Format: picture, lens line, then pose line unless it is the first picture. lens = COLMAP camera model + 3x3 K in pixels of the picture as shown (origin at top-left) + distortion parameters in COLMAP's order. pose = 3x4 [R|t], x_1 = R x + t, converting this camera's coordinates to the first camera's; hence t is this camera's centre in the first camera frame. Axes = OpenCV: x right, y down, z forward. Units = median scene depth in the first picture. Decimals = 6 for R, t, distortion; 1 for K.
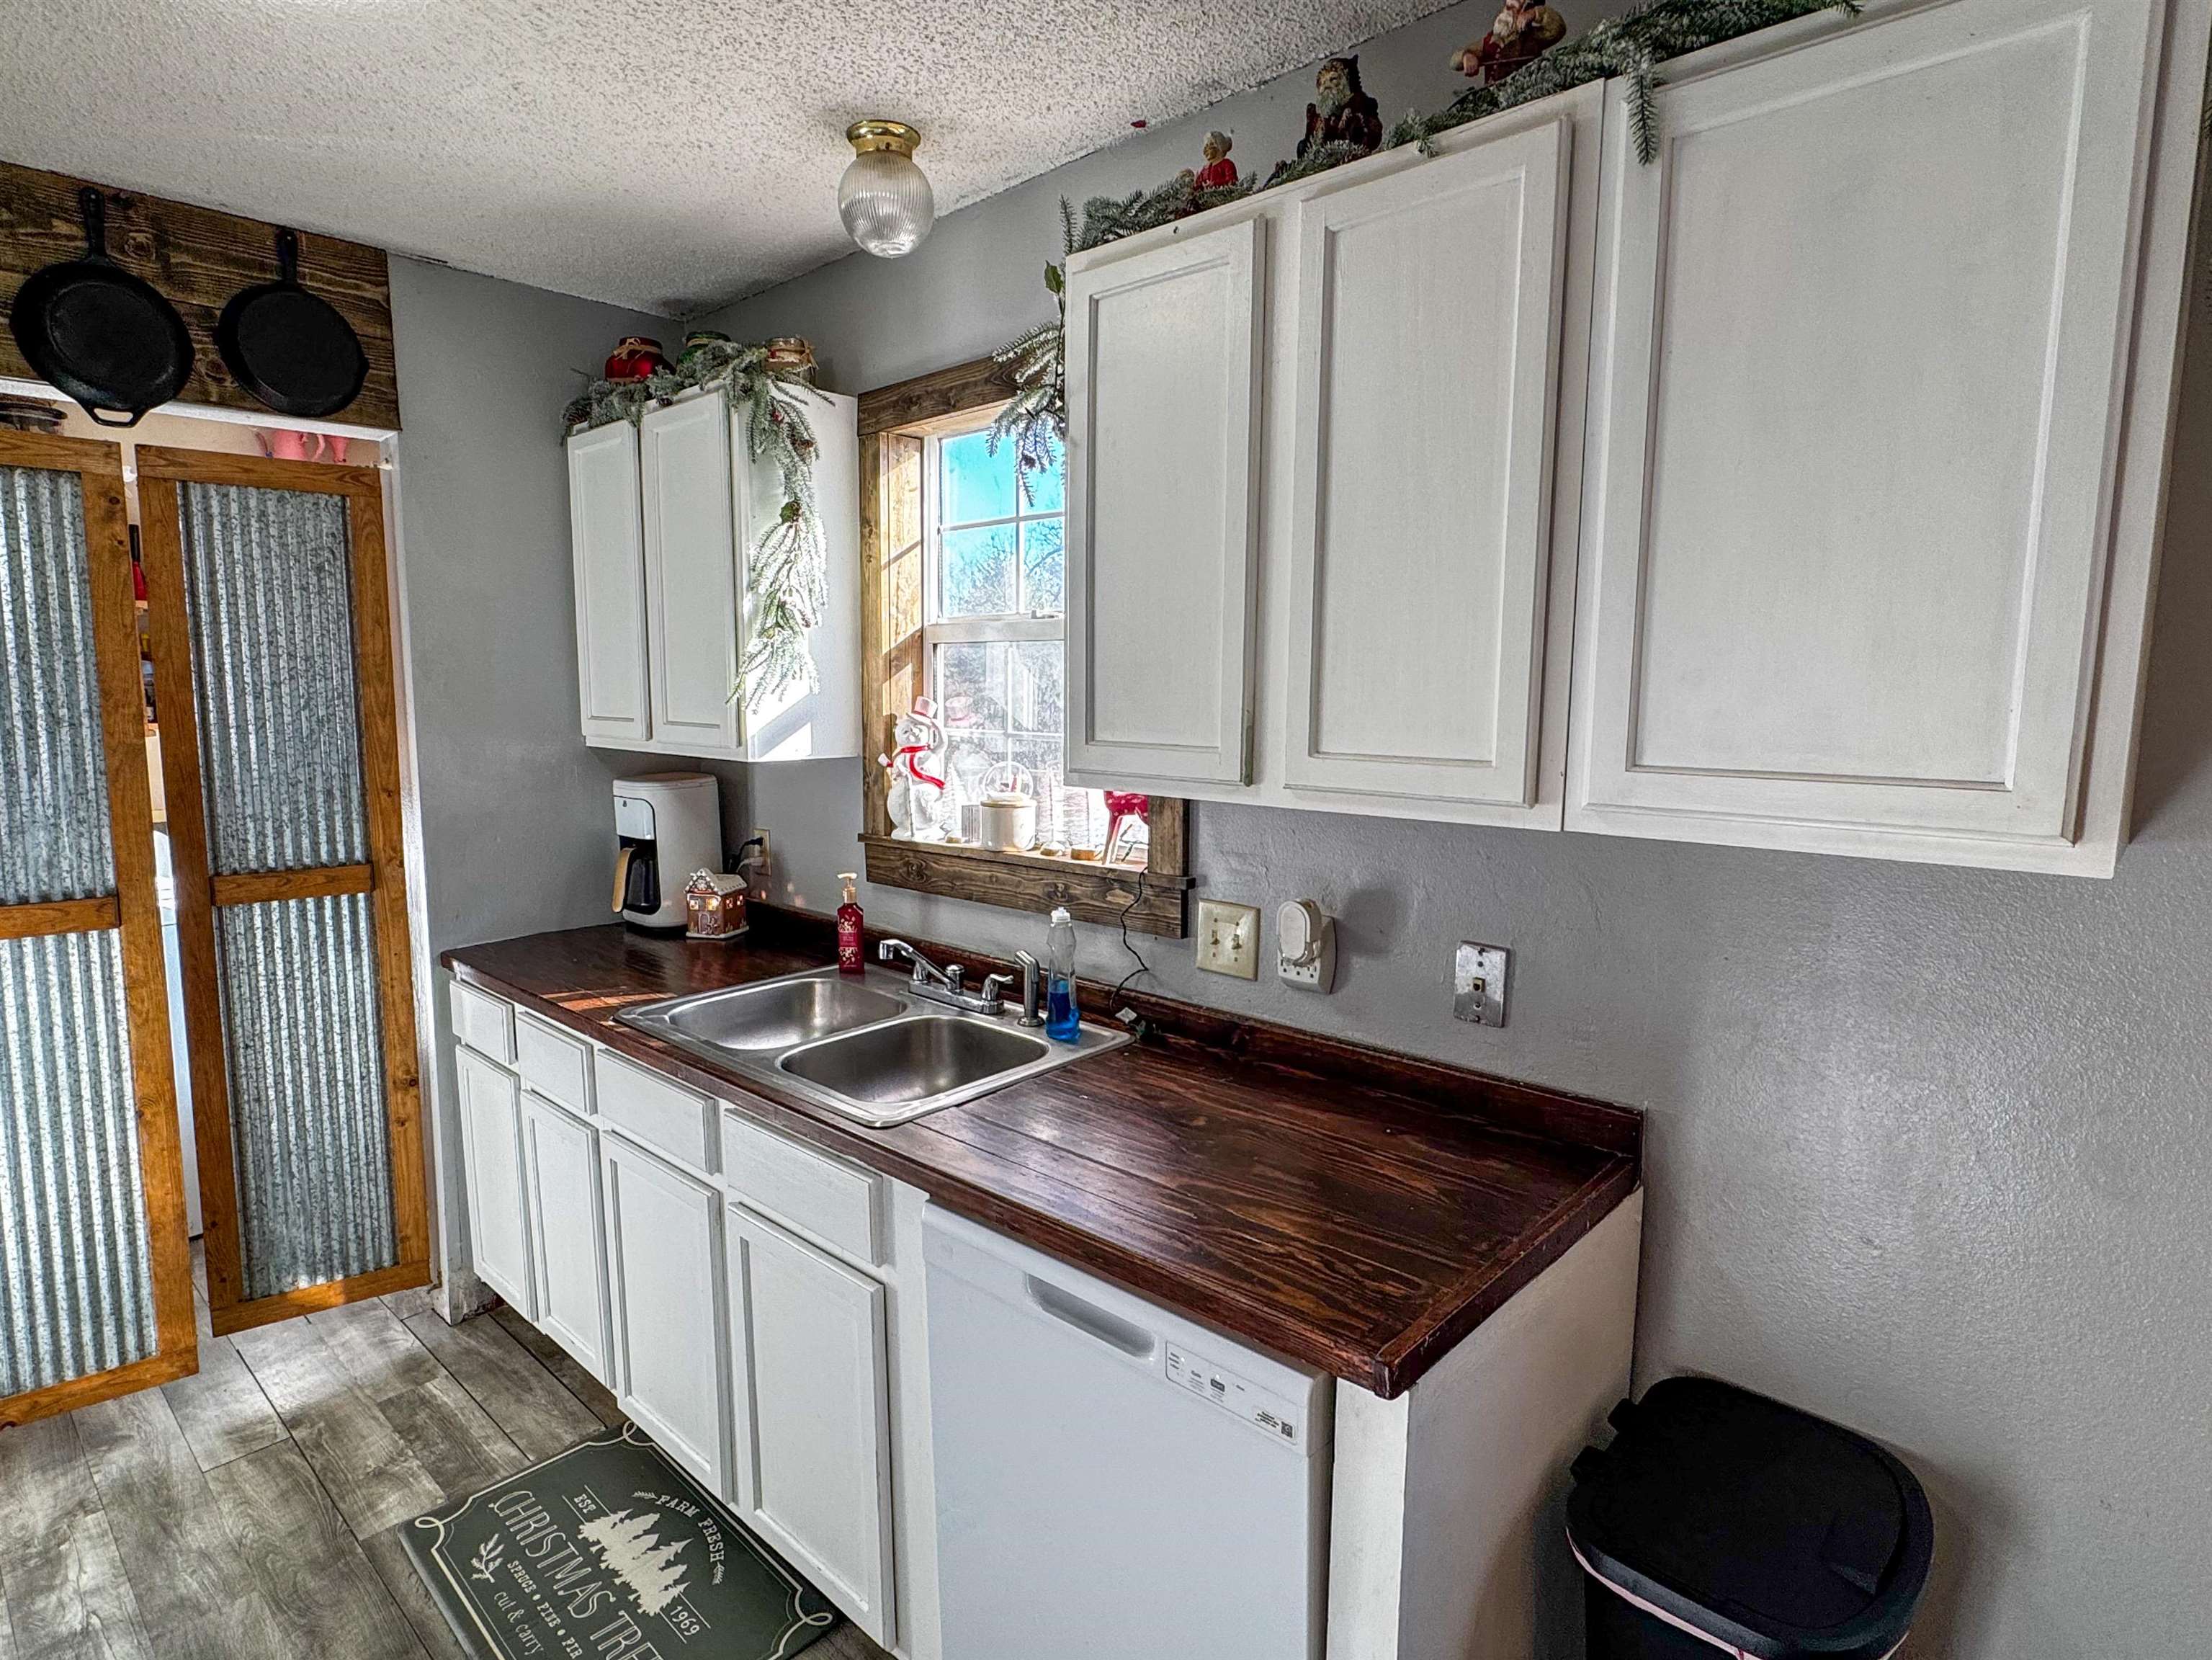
lens RADIAL K [[1195.4, 0, 1109.3], [0, 1195.4, 834.5], [0, 0, 1]] dist [-0.000727, 0.001351]
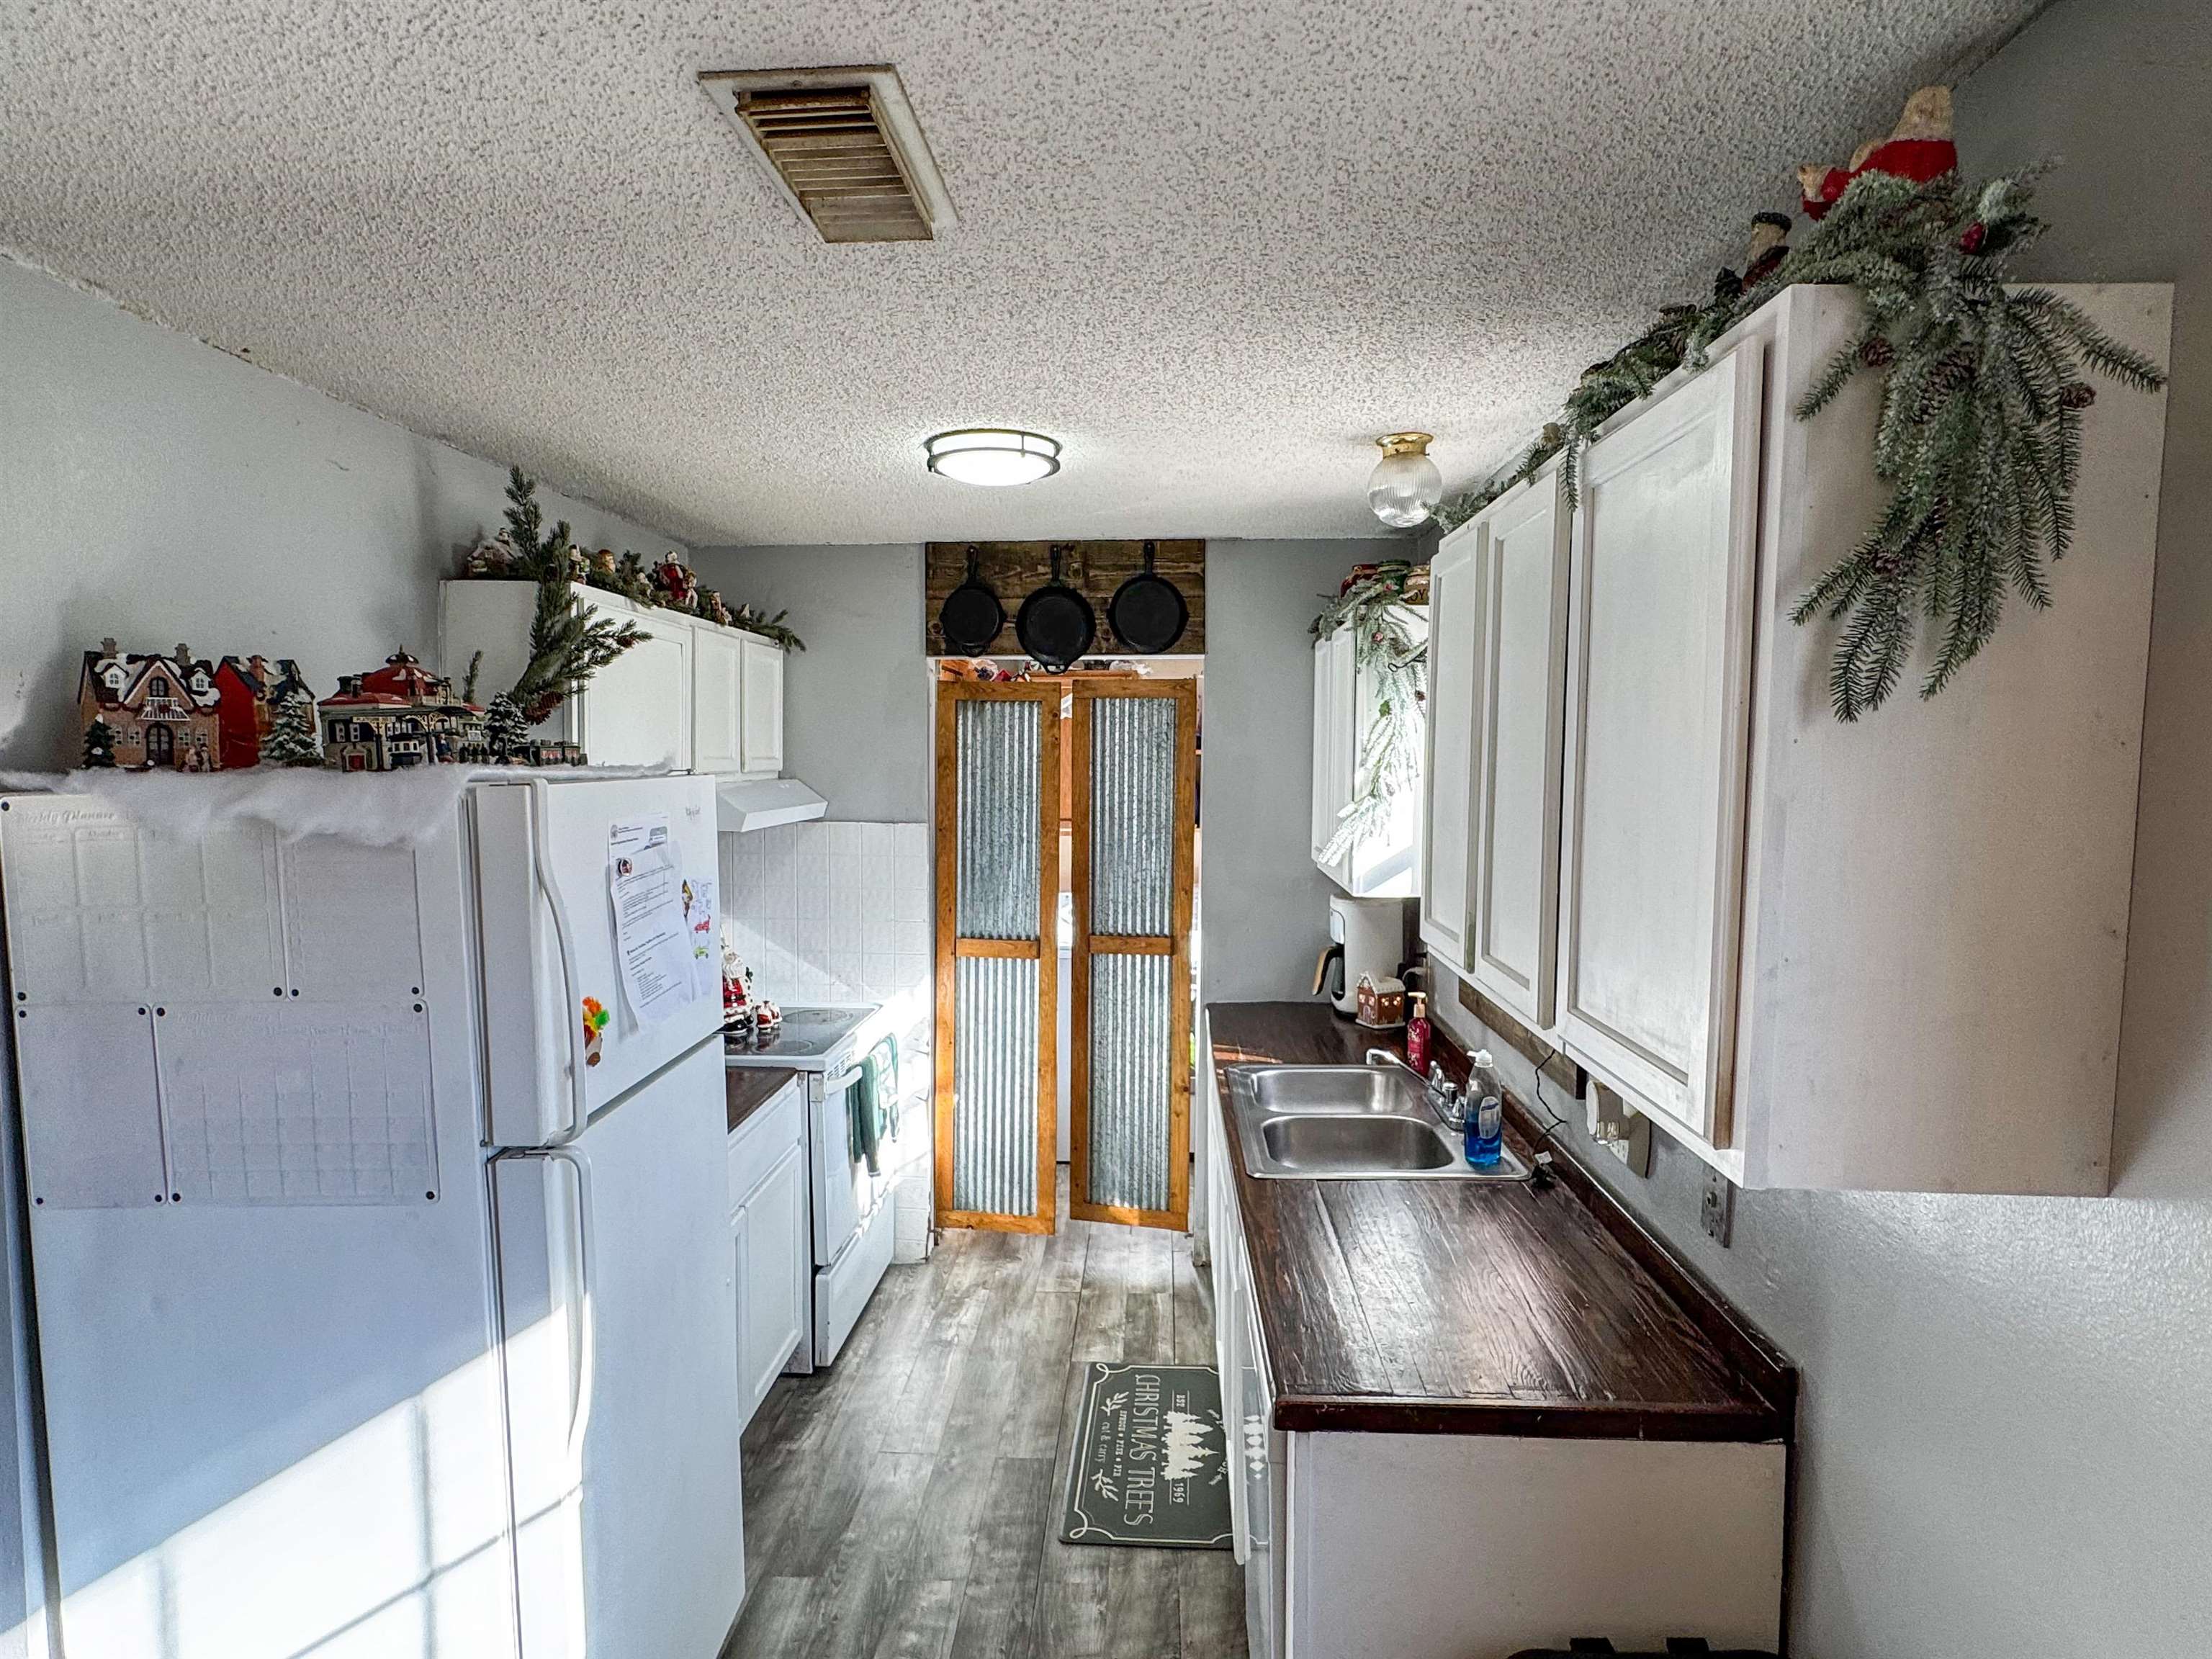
lens RADIAL K [[1195.3, 0, 1111.8], [0, 1195.3, 836.8], [0, 0, 1]] dist [-0.000727, 0.001351]
pose [[0.647639, 0.054837, -0.759971, 0.534313], [-0.099334, 0.994971, -0.012857, -0.085075], [0.755444, 0.083818, 0.649830, -0.053311]]
